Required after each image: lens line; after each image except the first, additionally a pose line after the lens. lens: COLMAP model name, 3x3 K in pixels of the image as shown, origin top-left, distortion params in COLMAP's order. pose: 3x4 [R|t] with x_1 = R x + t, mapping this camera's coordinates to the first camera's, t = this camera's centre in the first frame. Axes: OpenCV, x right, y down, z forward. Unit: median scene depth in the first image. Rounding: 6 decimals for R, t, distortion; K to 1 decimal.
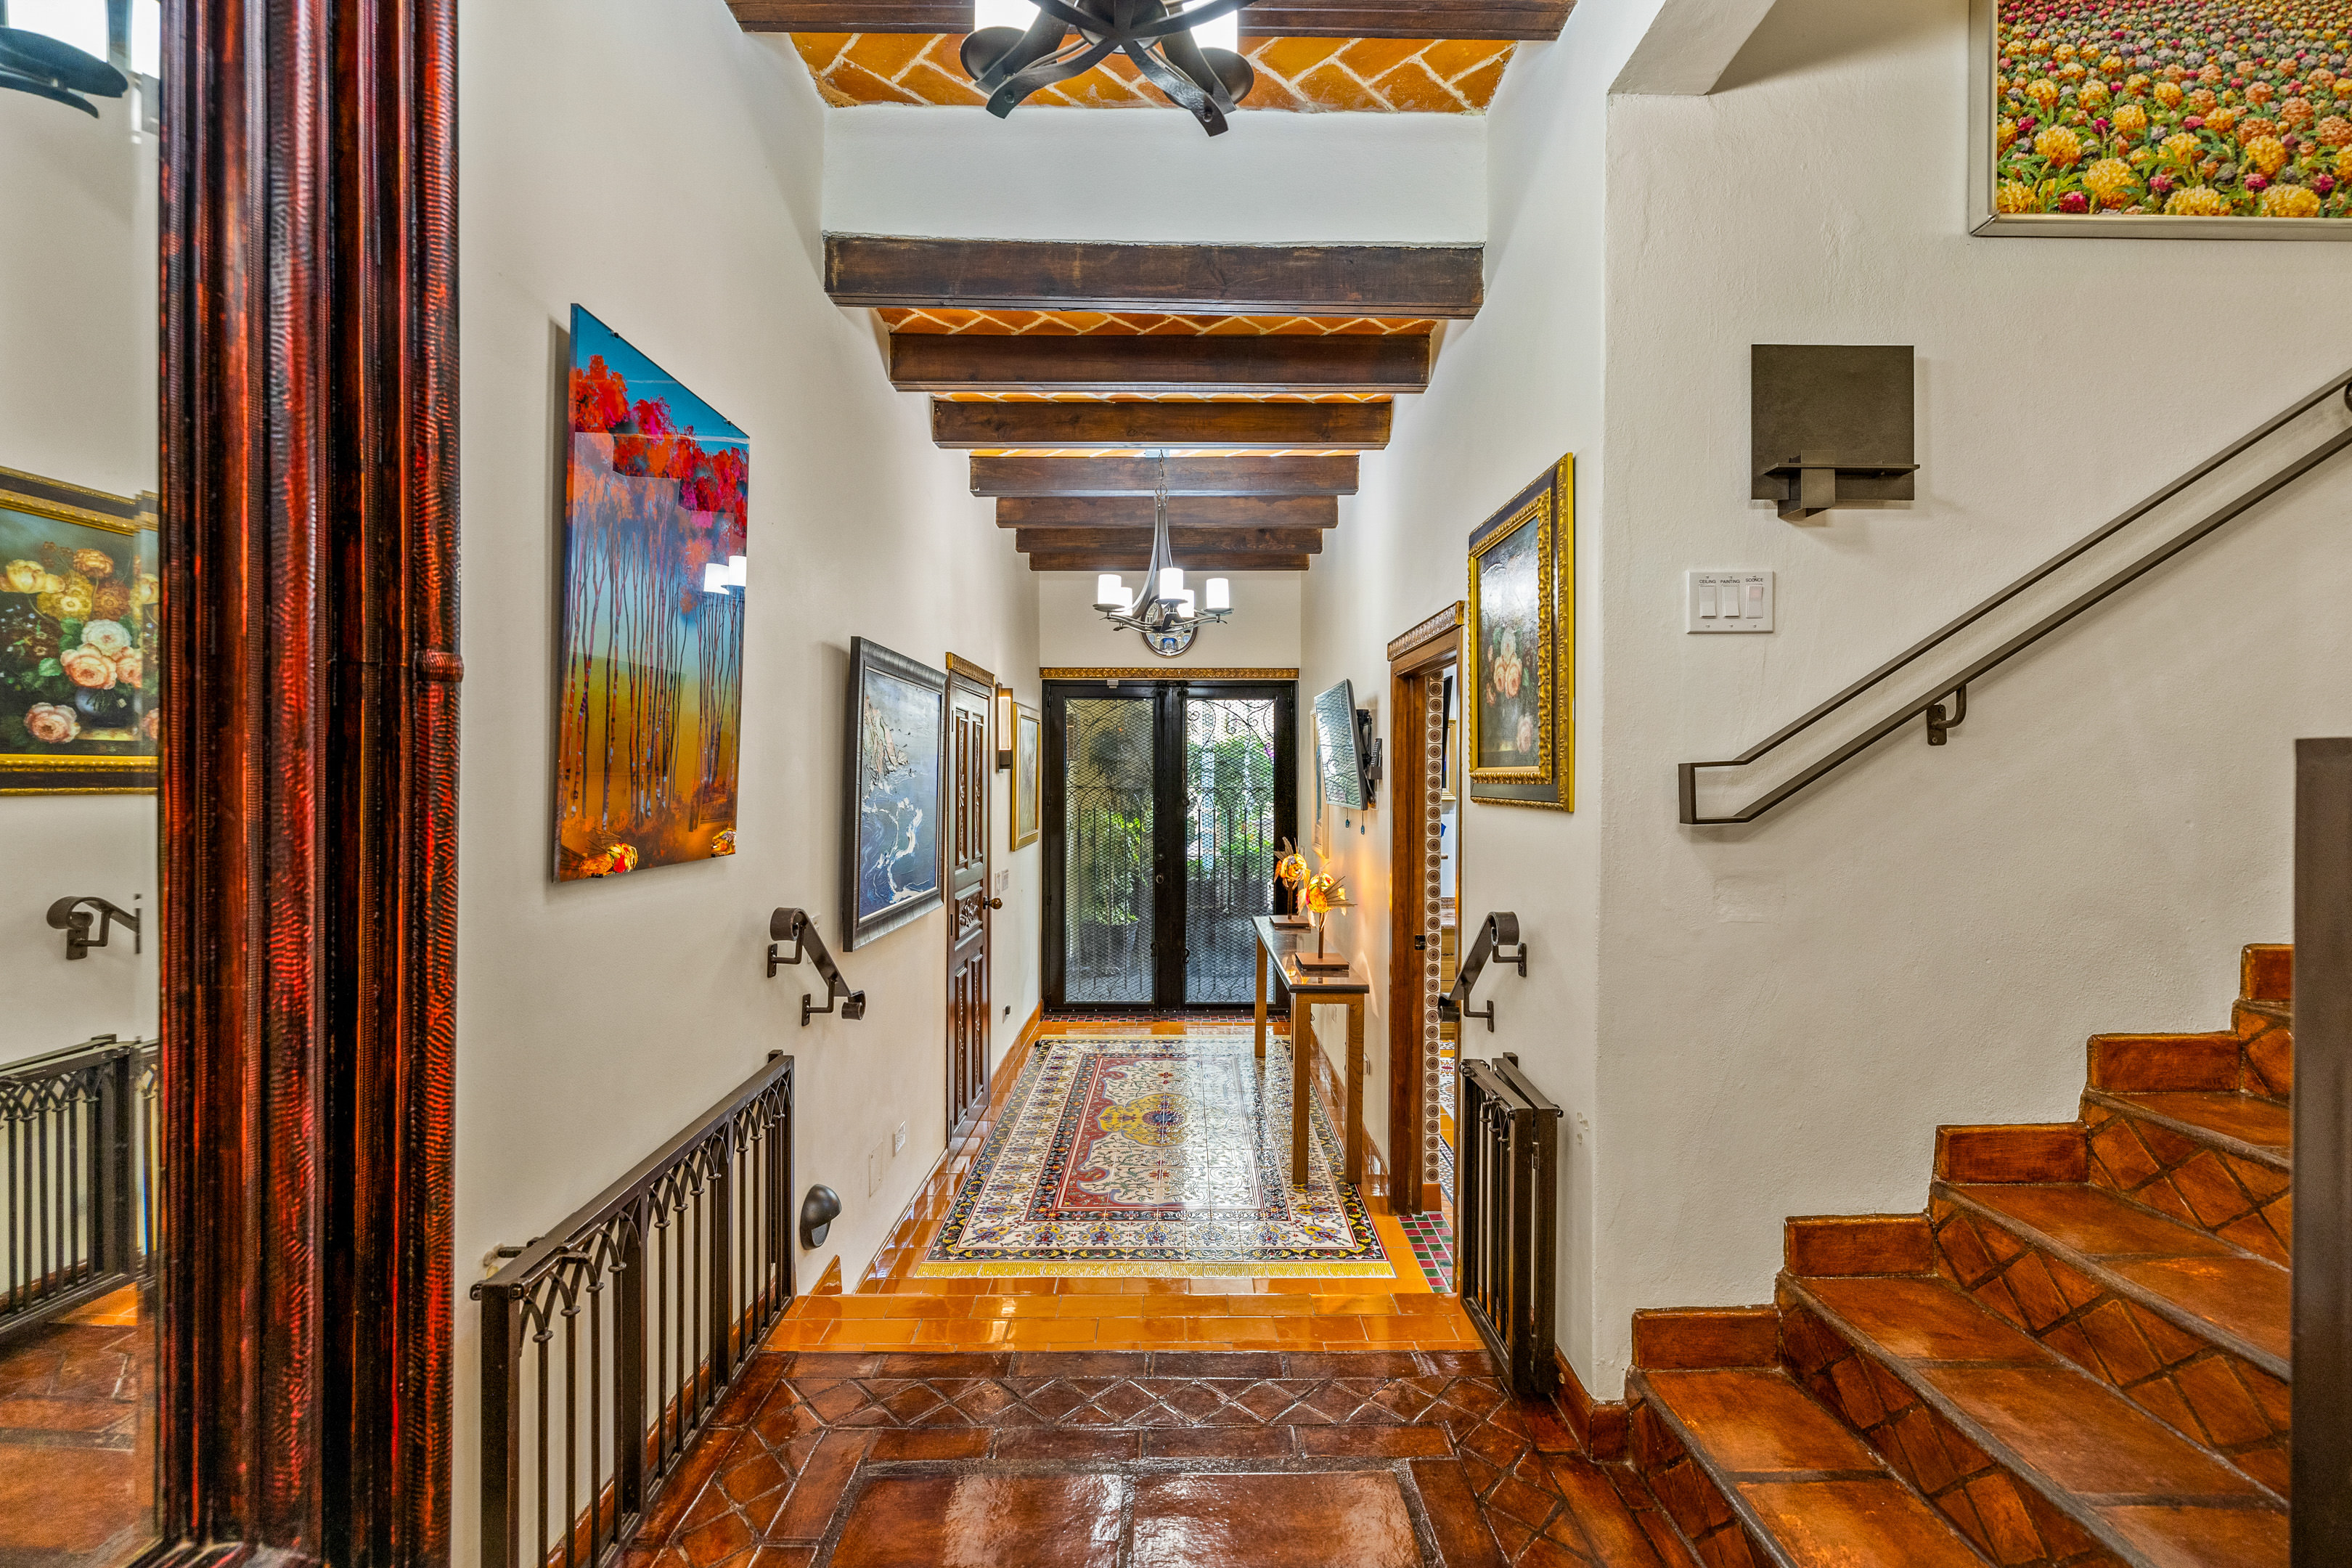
lens RADIAL K [[1000.6, 0, 1179.0], [0, 1000.6, 780.5], [0, 0, 1]] dist [0.001330, -0.000322]
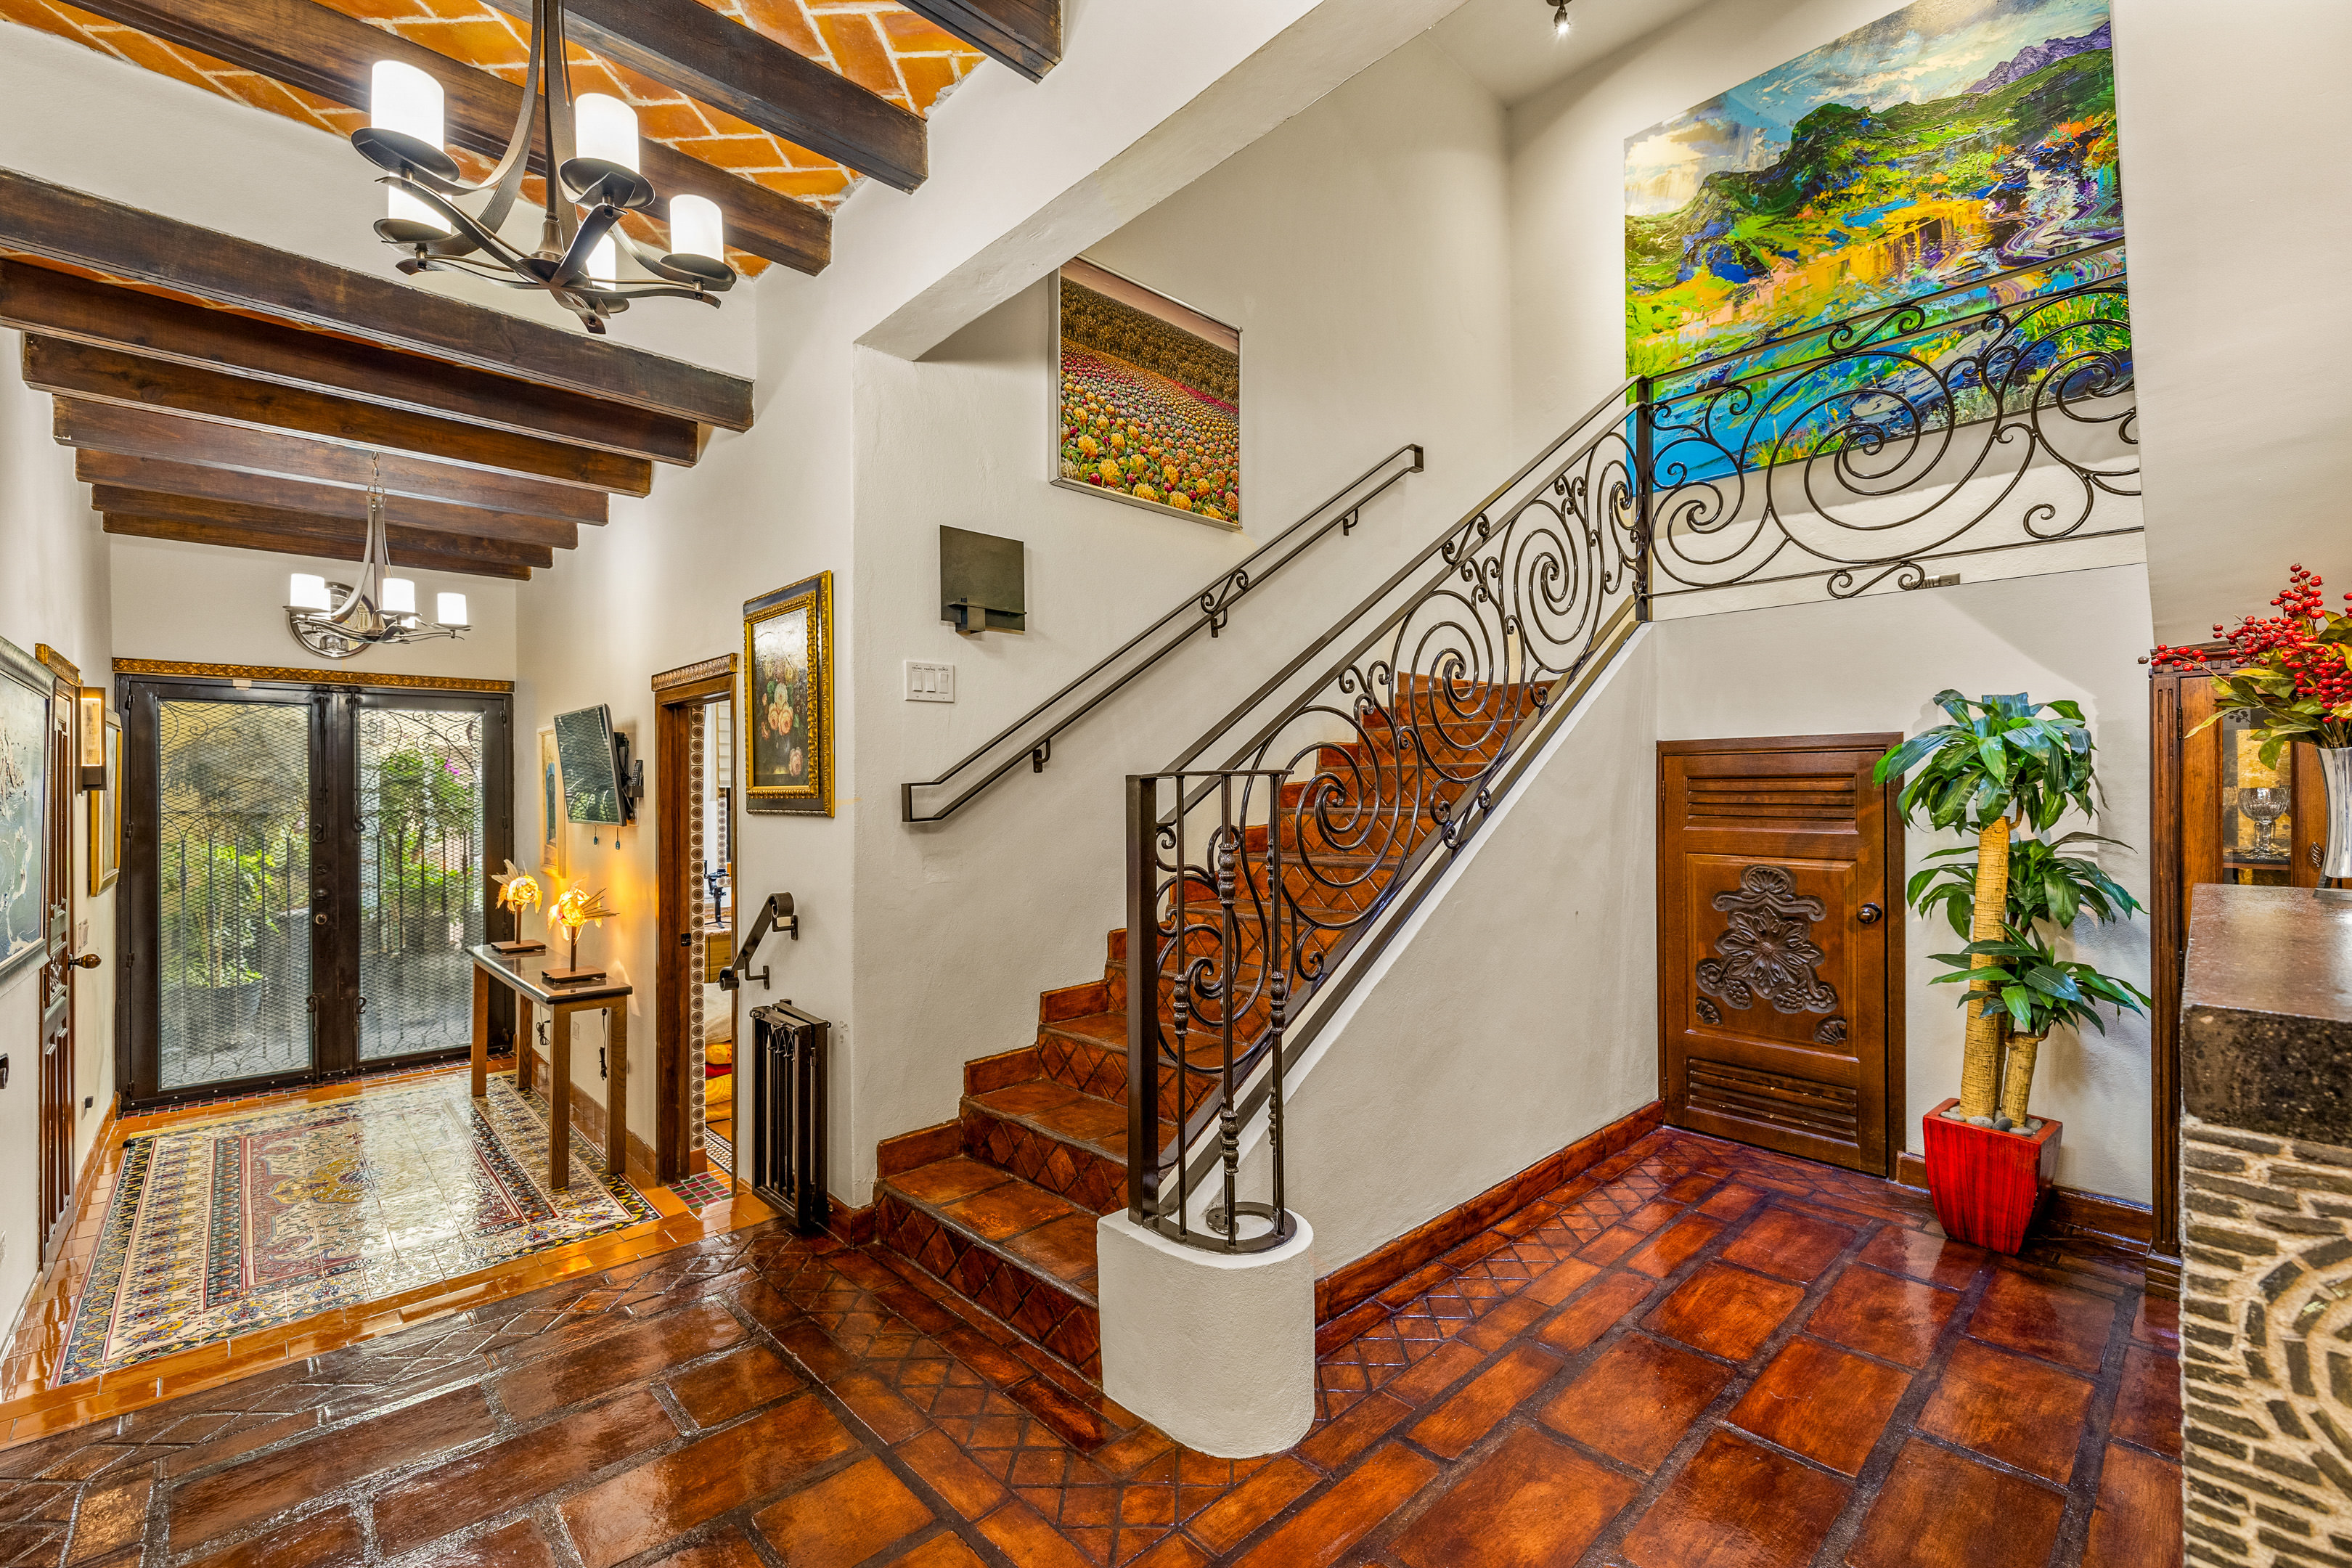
lens RADIAL K [[1000.6, 0, 1177.5], [0, 1000.6, 787.6], [0, 0, 1]] dist [0.001330, -0.000322]
pose [[0.731877, -0.005504, 0.681415, -0.176691], [0.012465, 0.999908, -0.005311, 0.002084], [-0.681323, 0.012381, 0.731878, -0.309052]]
